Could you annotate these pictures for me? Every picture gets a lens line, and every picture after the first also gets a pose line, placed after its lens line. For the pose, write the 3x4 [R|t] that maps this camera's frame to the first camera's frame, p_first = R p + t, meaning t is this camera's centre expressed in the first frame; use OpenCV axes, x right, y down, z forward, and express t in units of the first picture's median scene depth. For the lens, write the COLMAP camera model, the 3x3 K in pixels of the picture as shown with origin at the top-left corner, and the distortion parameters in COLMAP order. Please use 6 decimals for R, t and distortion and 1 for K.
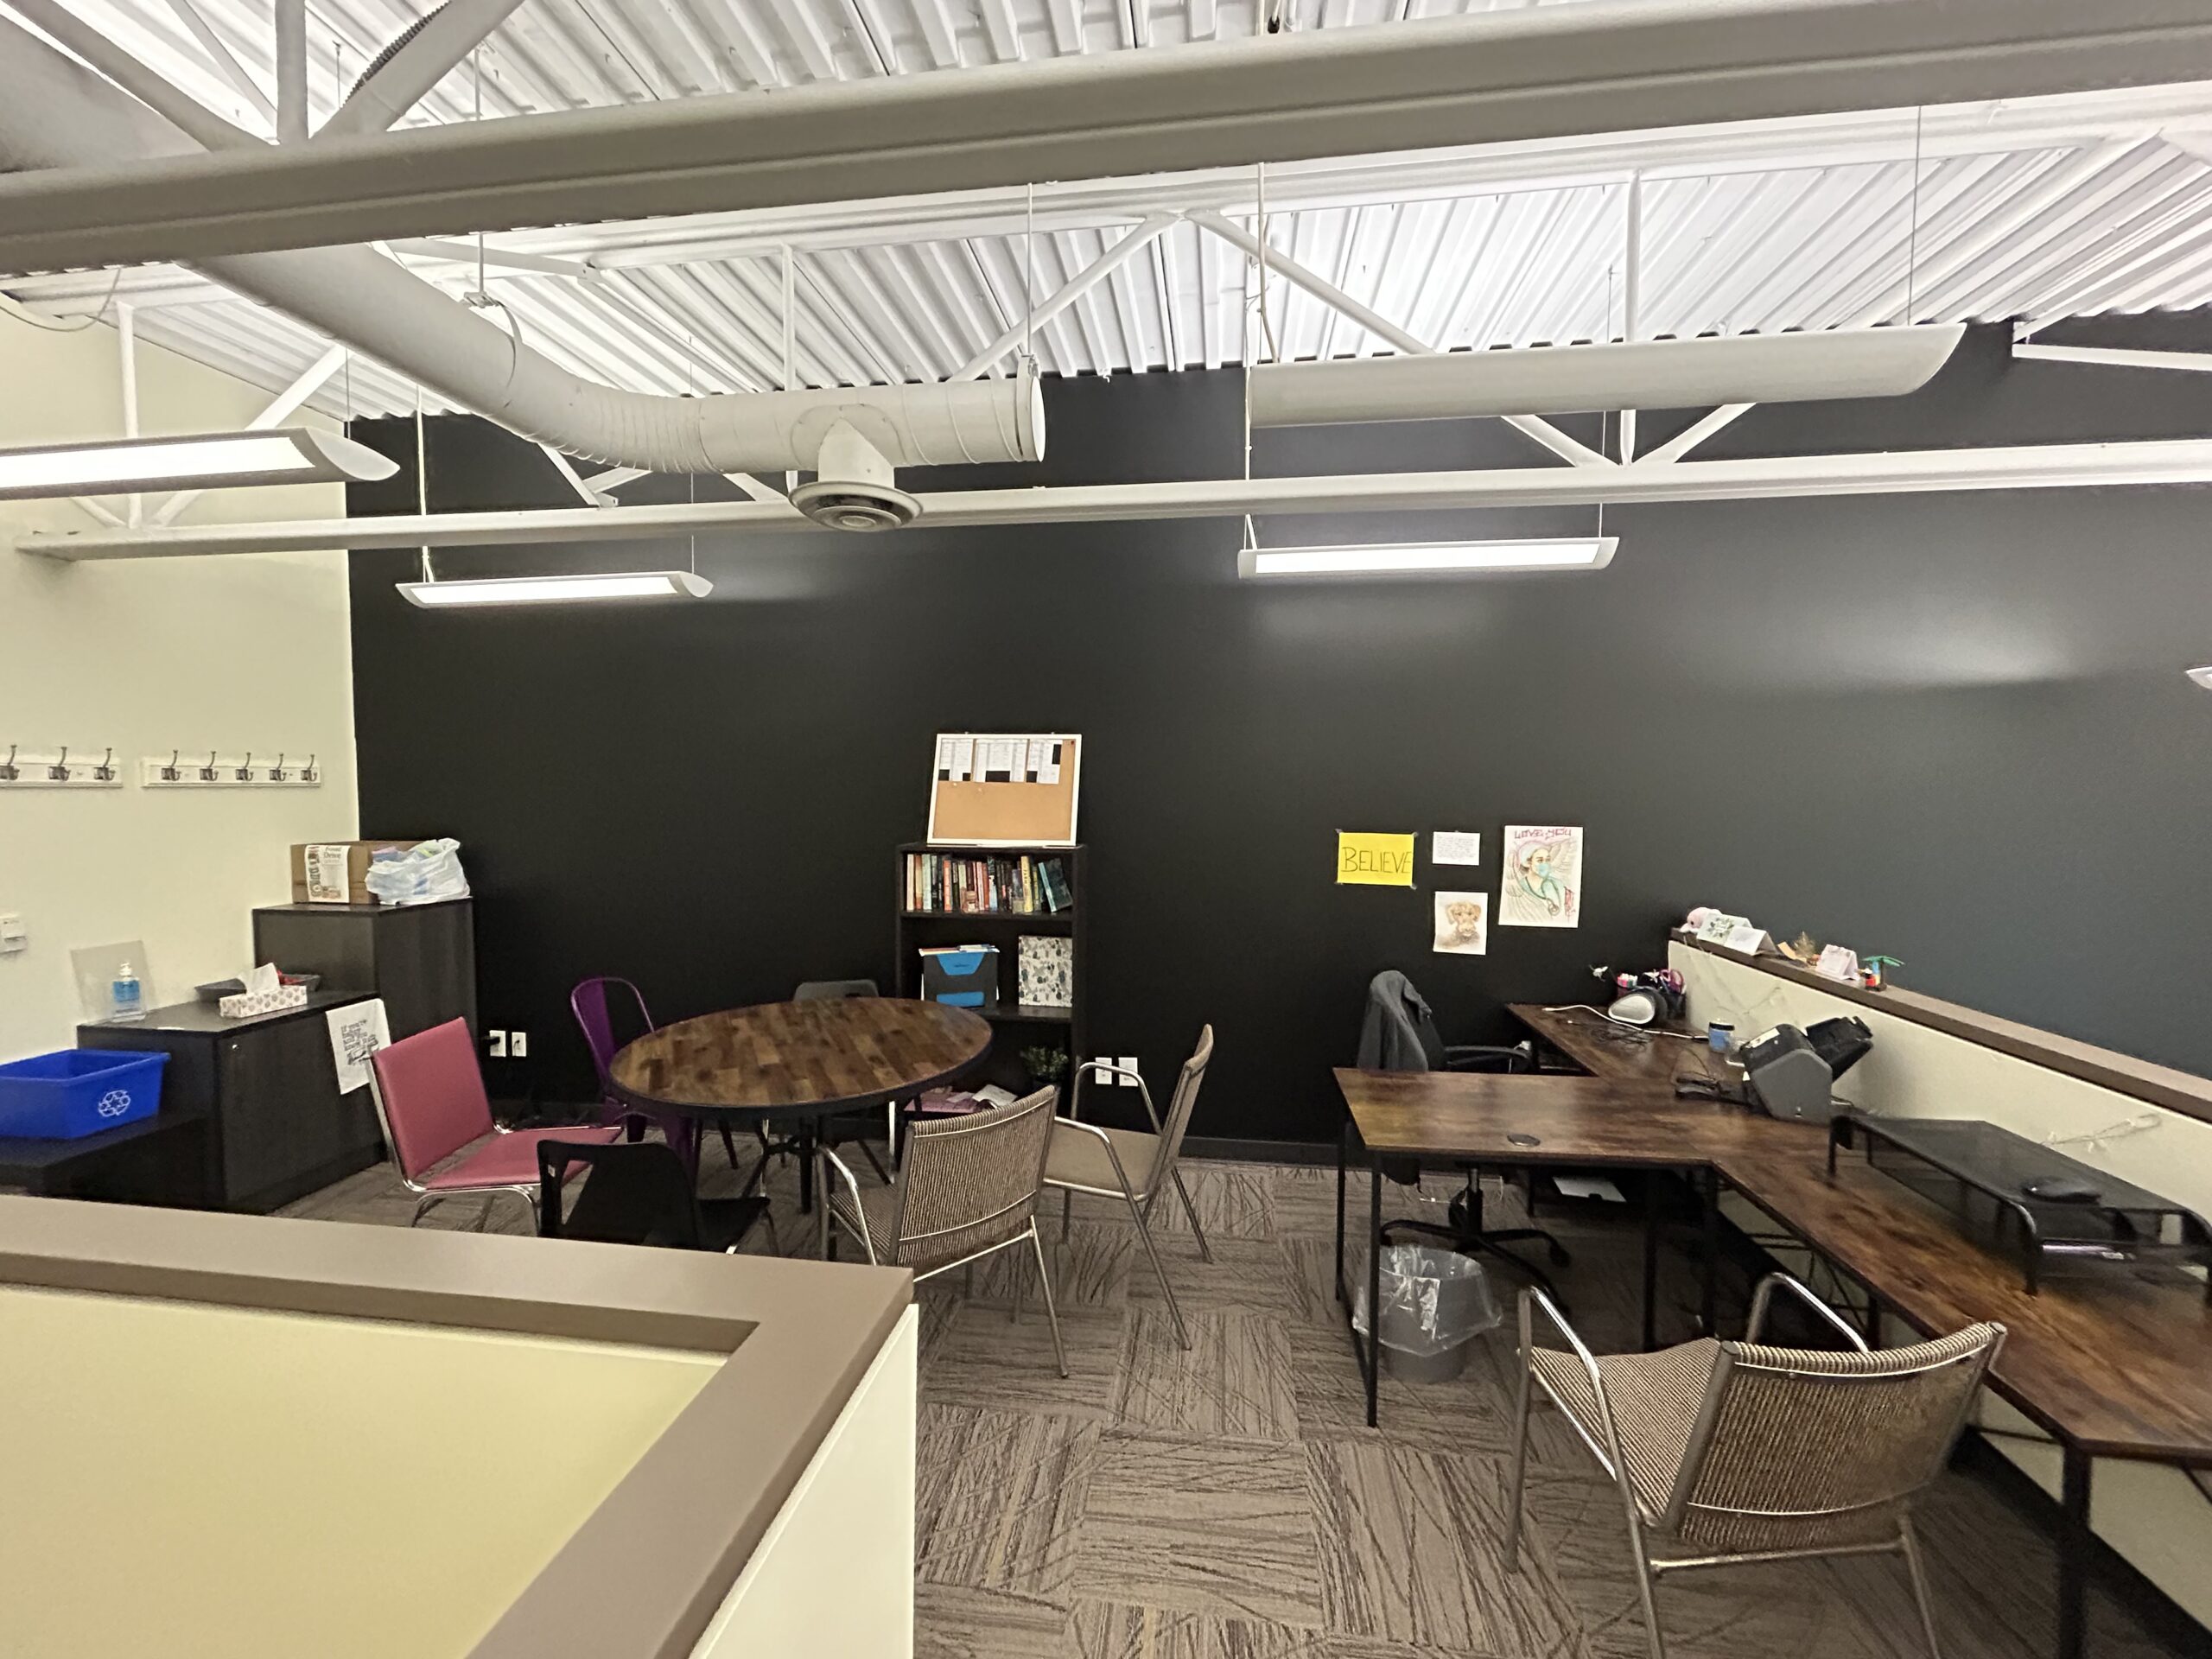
lens RADIAL K [[892.3, 0, 1106.0], [0, 892.3, 829.5], [0, 0, 1]] dist [0.002134, 0.000276]
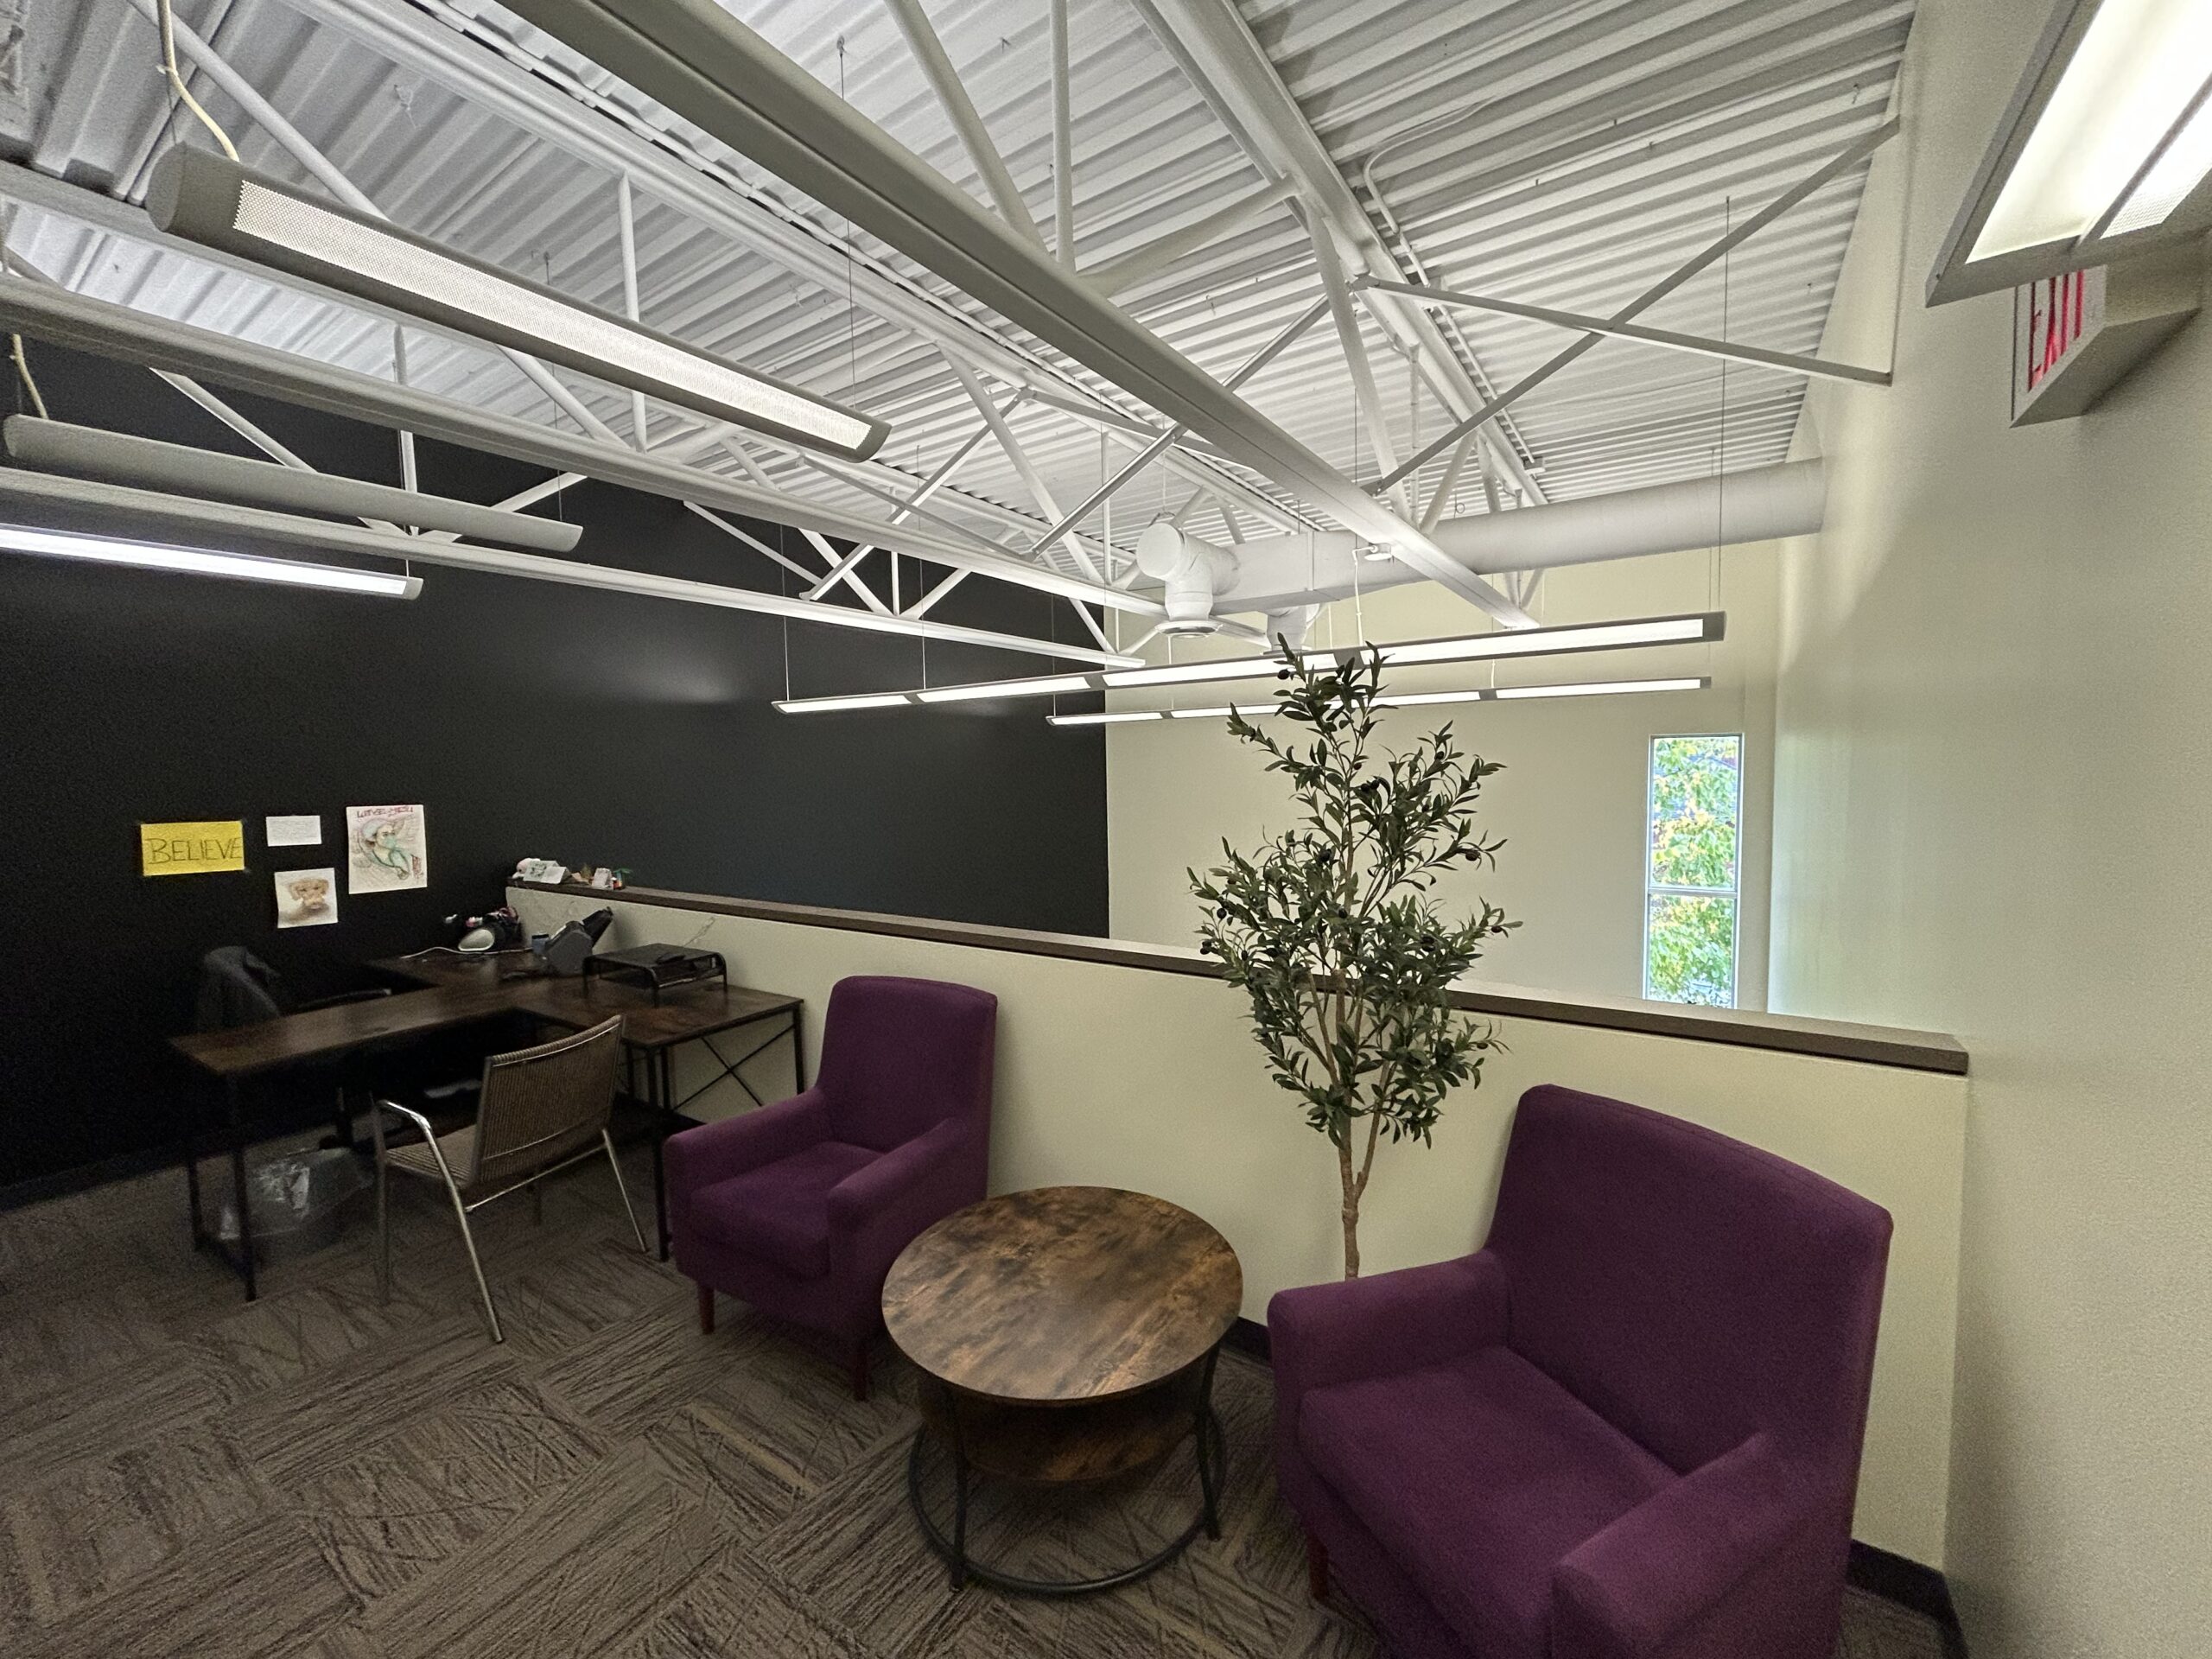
lens RADIAL K [[876.8, 0, 1106.0], [0, 876.8, 829.5], [0, 0, 1]] dist [0.001771, -0.000148]
pose [[0.445415, -0.079101, 0.891823, -0.143266], [0.066415, 0.996264, 0.055194, 0.030412], [-0.892858, 0.034647, 0.449004, -0.428782]]
